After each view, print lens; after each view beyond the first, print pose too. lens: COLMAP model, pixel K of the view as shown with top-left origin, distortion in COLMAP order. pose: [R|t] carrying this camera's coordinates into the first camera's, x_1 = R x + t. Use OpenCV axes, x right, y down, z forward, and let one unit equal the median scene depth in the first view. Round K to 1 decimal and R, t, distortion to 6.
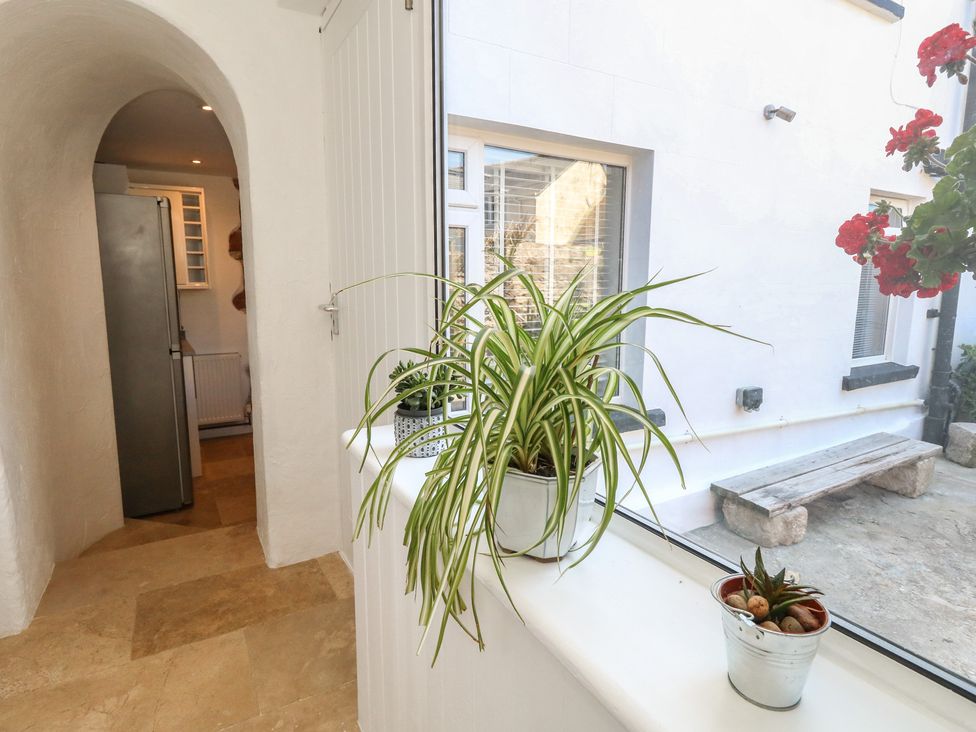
lens RADIAL K [[528.8, 0, 497.5], [0, 528.8, 361.4], [0, 0, 1]] dist [0.000603, -0.000848]
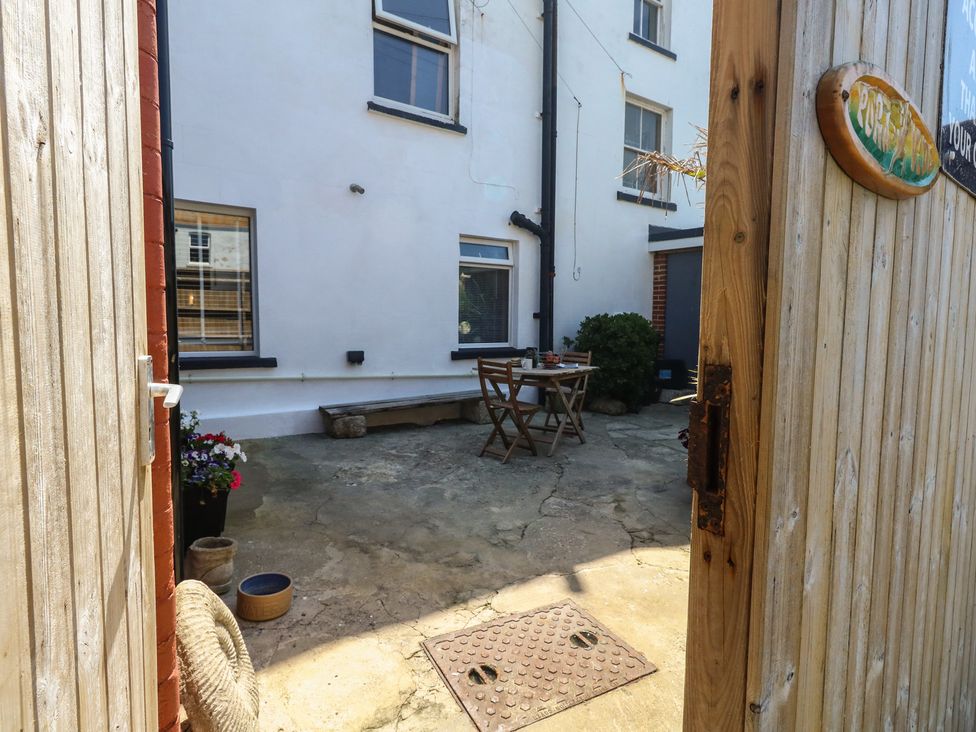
lens RADIAL K [[528.8, 0, 497.5], [0, 528.8, 361.4], [0, 0, 1]] dist [0.000603, -0.000848]
pose [[0.996343, 0.000897, 0.085435, 0.808928], [0.005117, 0.997523, -0.070152, 0.208311], [-0.085286, 0.070332, 0.993871, -0.693157]]
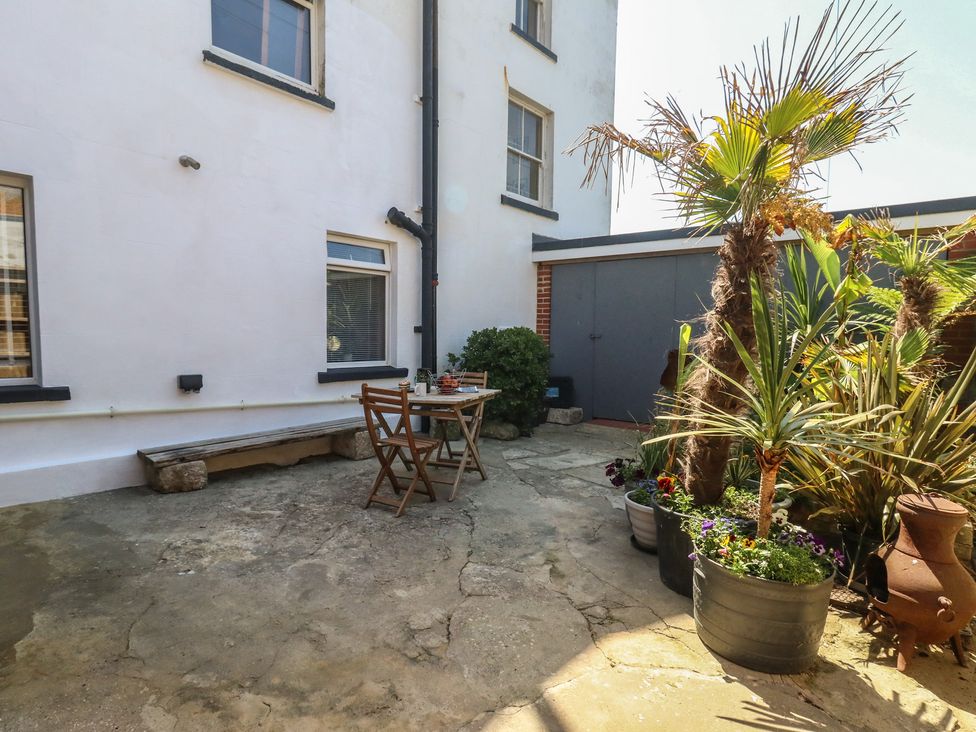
lens RADIAL K [[535.7, 0, 483.8], [0, 535.7, 373.2], [0, 0, 1]] dist [-0.000309, -0.001691]
pose [[0.947455, -0.012545, 0.319644, 0.762442], [0.036057, 0.997051, -0.067746, 0.164252], [-0.317852, 0.075712, 0.945113, -0.440660]]
